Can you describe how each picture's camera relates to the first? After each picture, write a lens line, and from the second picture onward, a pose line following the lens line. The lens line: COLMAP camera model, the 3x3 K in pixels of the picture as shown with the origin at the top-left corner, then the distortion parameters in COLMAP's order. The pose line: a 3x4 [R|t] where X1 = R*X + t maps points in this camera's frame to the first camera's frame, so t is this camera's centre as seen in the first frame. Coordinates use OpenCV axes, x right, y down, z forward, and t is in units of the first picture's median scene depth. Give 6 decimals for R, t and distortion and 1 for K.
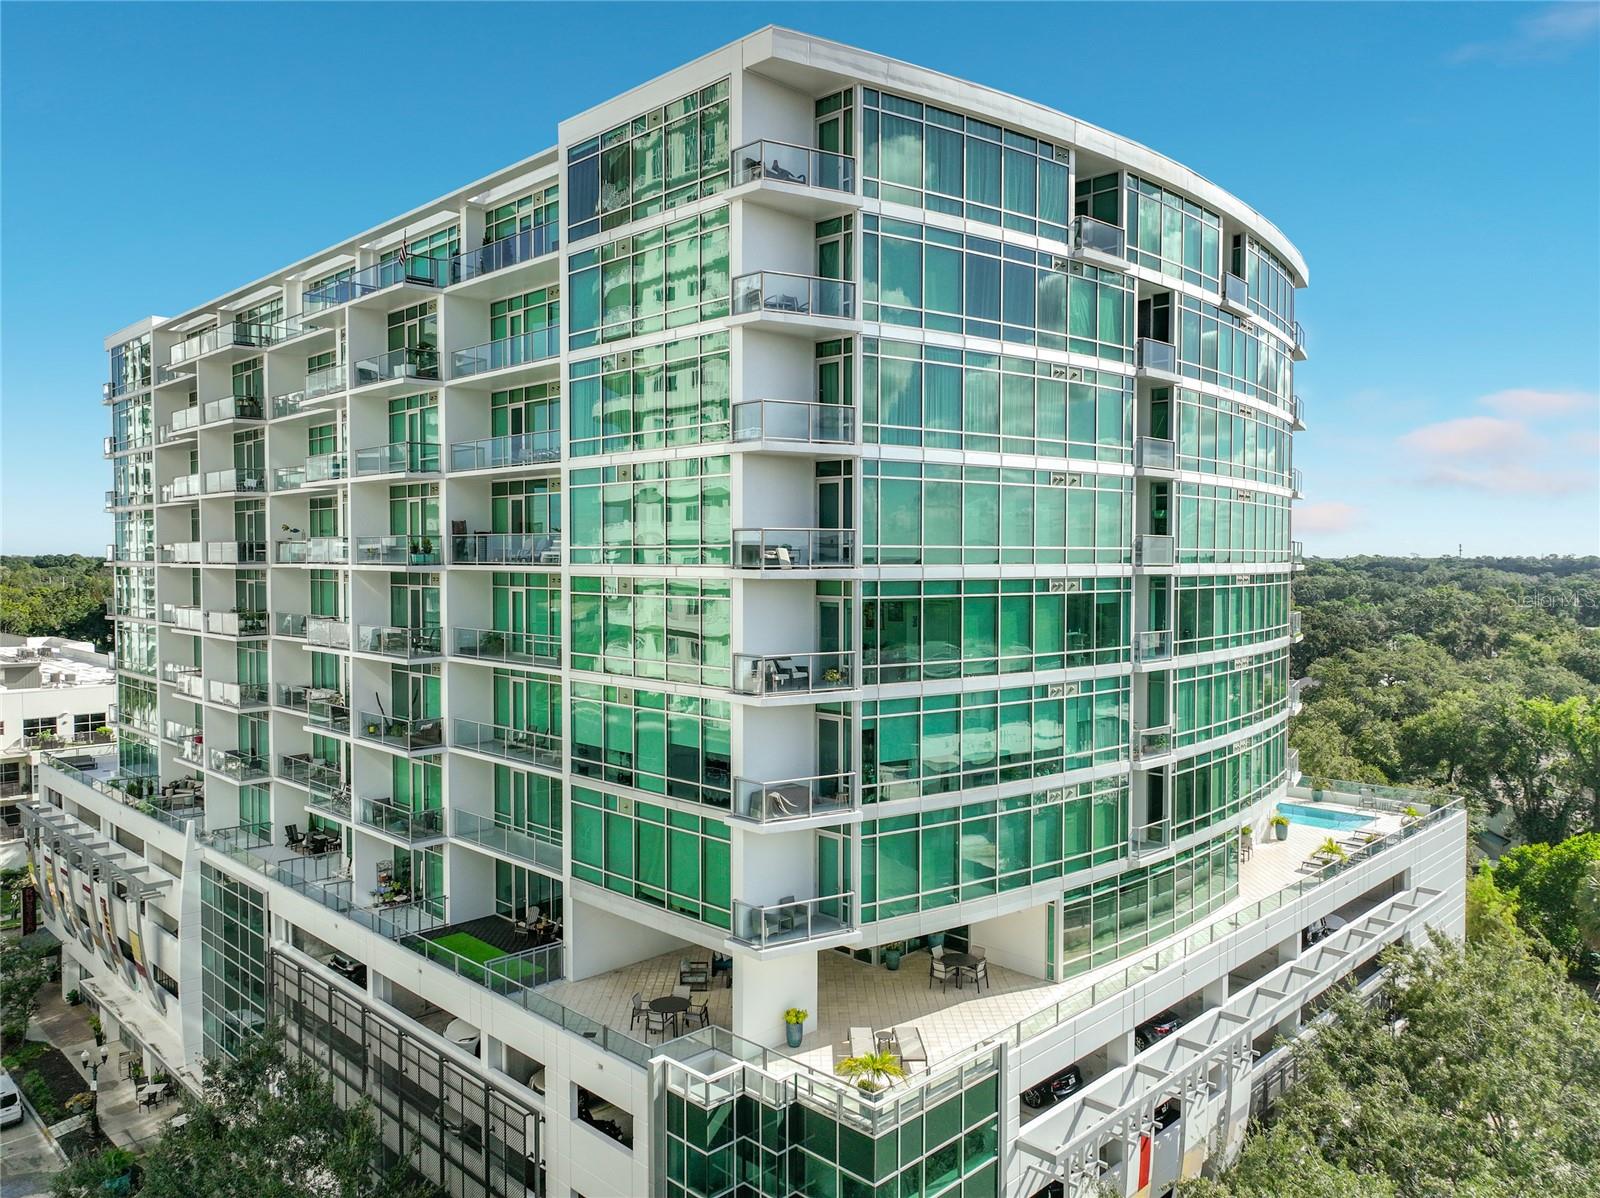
lens RADIAL K [[1148.5, 0, 800.0], [0, 1148.5, 599.0], [0, 0, 1]] dist [-0.007104, 0.023386]
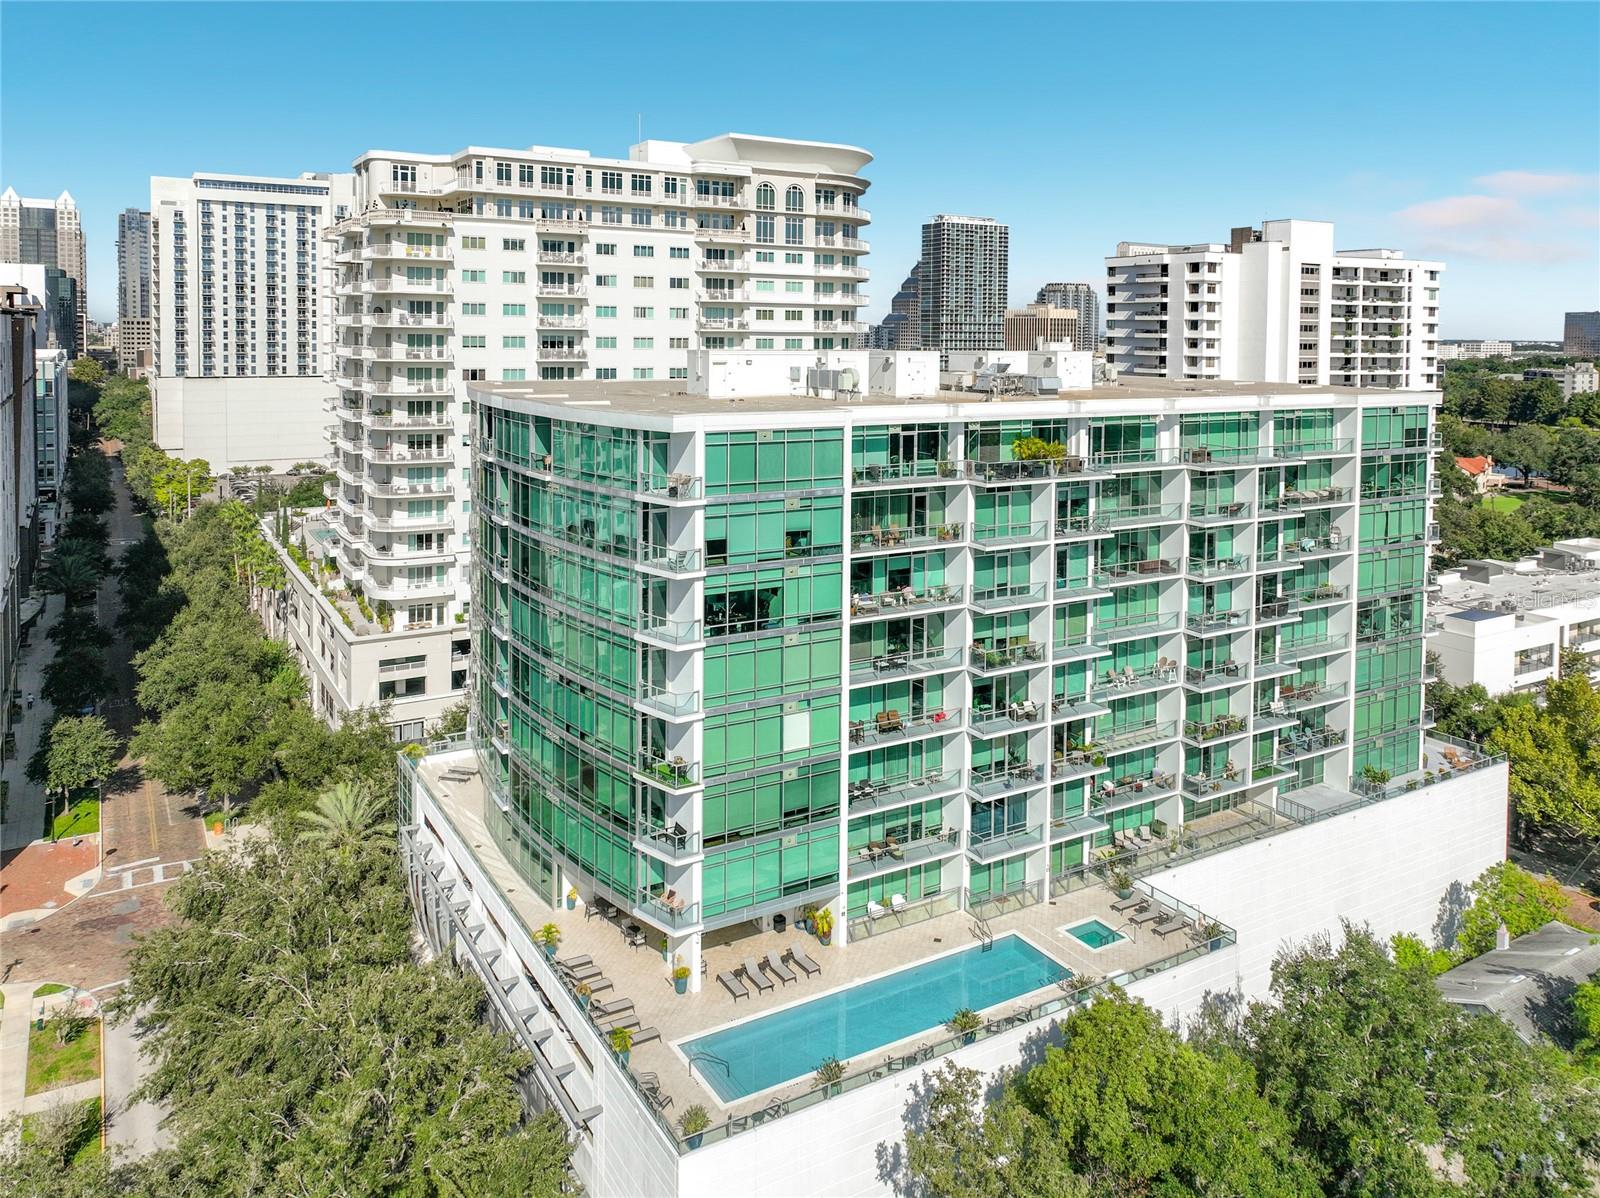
lens RADIAL K [[1187.1, 0, 823.9], [0, 1187.1, 379.2], [0, 0, 1]] dist [0.004570, 0.000638]
pose [[-0.241564, 0.034028, -0.969788, 2.027564], [-0.049156, 0.997673, 0.047251, -0.543736], [0.969139, 0.059085, -0.239330, 1.997962]]
